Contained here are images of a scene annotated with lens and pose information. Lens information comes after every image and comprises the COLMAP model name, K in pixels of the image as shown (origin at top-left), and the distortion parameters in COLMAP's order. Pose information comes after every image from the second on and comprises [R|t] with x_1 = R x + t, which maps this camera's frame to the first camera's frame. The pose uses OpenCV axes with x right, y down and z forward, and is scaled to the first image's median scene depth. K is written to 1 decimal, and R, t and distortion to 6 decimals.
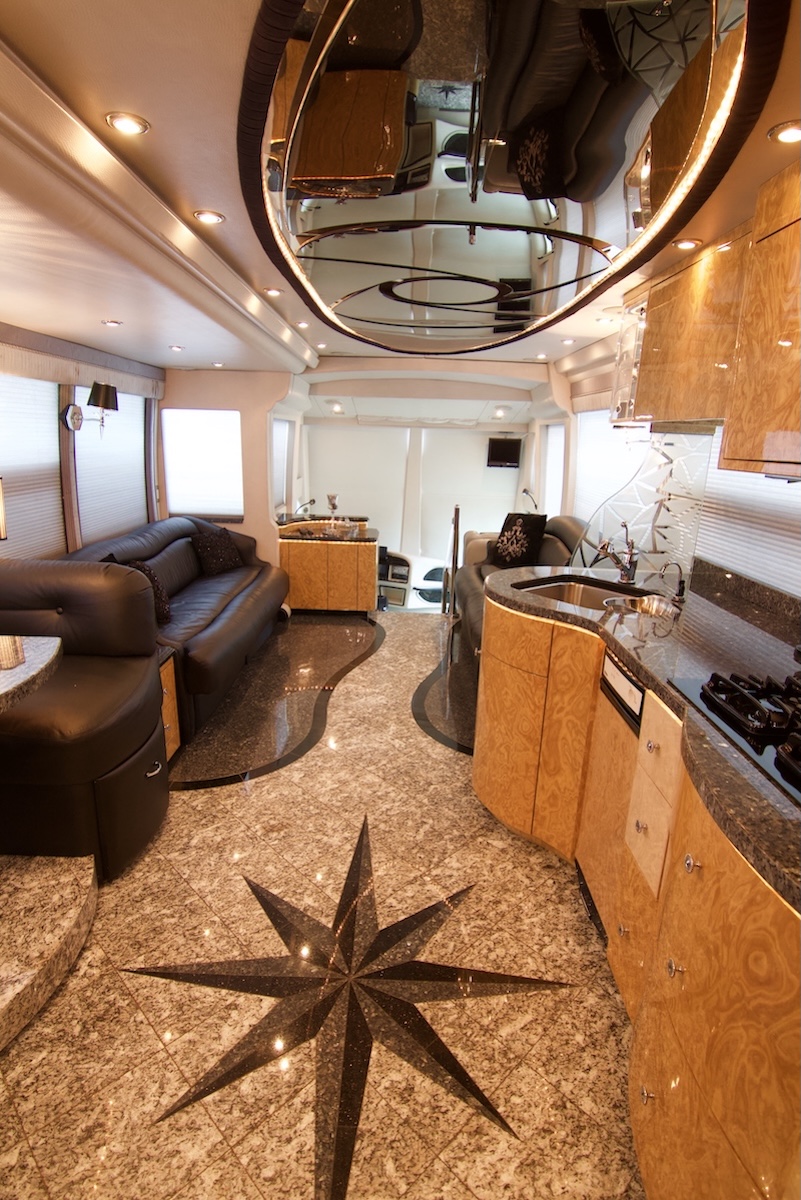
lens RADIAL K [[614.3, 0, 398.5], [0, 614.3, 595.3], [0, 0, 1]] dist [-0.002903, -0.013482]
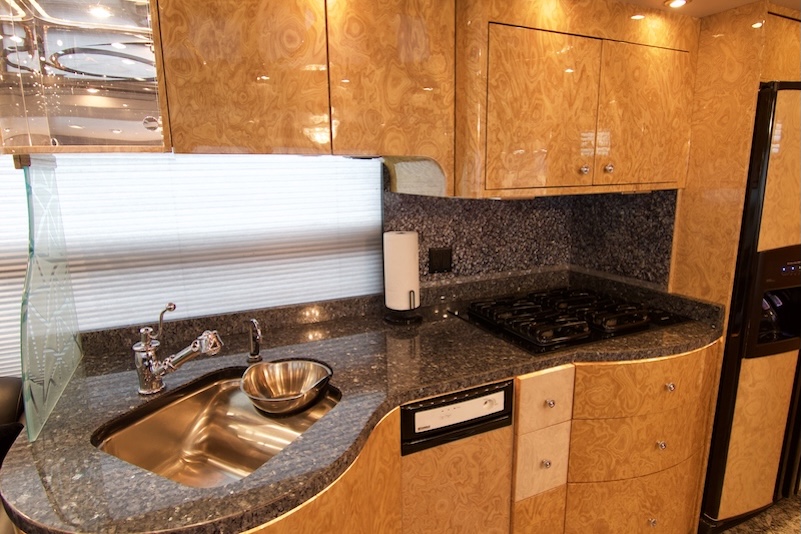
lens RADIAL K [[448.7, 0, 403.6], [0, 448.7, 264.9], [0, 0, 1]] dist [-0.002384, -0.013313]
pose [[-0.418910, -0.209041, 0.883638, -0.111292], [0.224904, 0.918932, 0.324011, -0.185129], [-0.879734, 0.334465, -0.337936, 0.669526]]
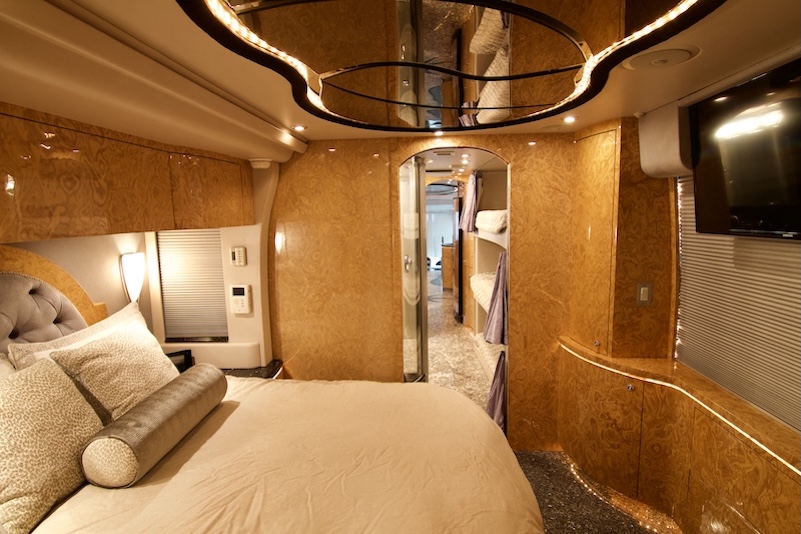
lens RADIAL K [[410.1, 0, 399.3], [0, 410.1, 266.9], [0, 0, 1]] dist [-0.002903, -0.013482]
pose [[0.996258, -0.048281, -0.071682, 0.016468], [0.039073, 0.991423, -0.124717, 0.436833], [0.077089, 0.121450, 0.989600, -1.825173]]
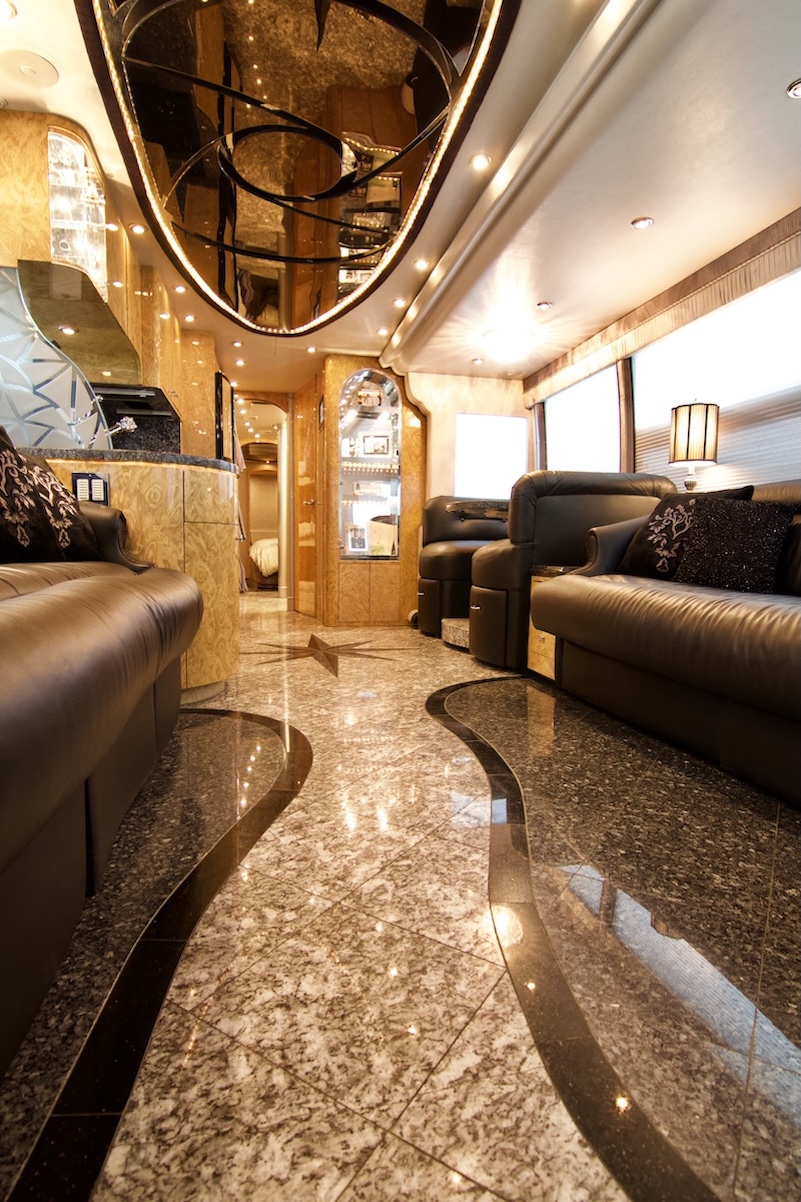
lens RADIAL K [[627.0, 0, 394.5], [0, 627.0, 597.7], [0, 0, 1]] dist [-0.003354, -0.014263]
pose [[-0.976631, -0.029095, -0.212946, 0.074339], [-0.096313, 0.944988, 0.312604, -0.125899], [0.192136, 0.325808, -0.925707, 1.557988]]
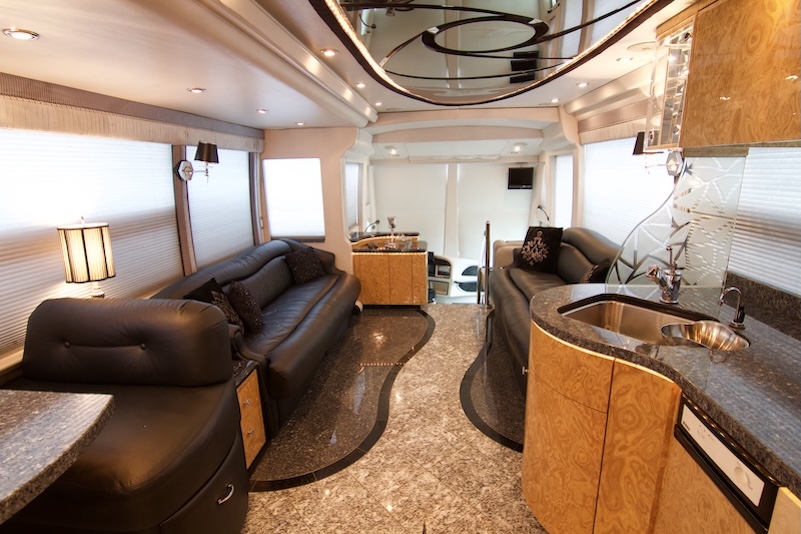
lens RADIAL K [[406.6, 0, 401.8], [0, 406.6, 265.1], [0, 0, 1]] dist [-0.007675, -0.010063]
pose [[0.994916, -0.031073, -0.095793, -0.007772], [0.028891, 0.999292, -0.024087, -0.060733], [0.096473, 0.021197, 0.995110, 0.210066]]
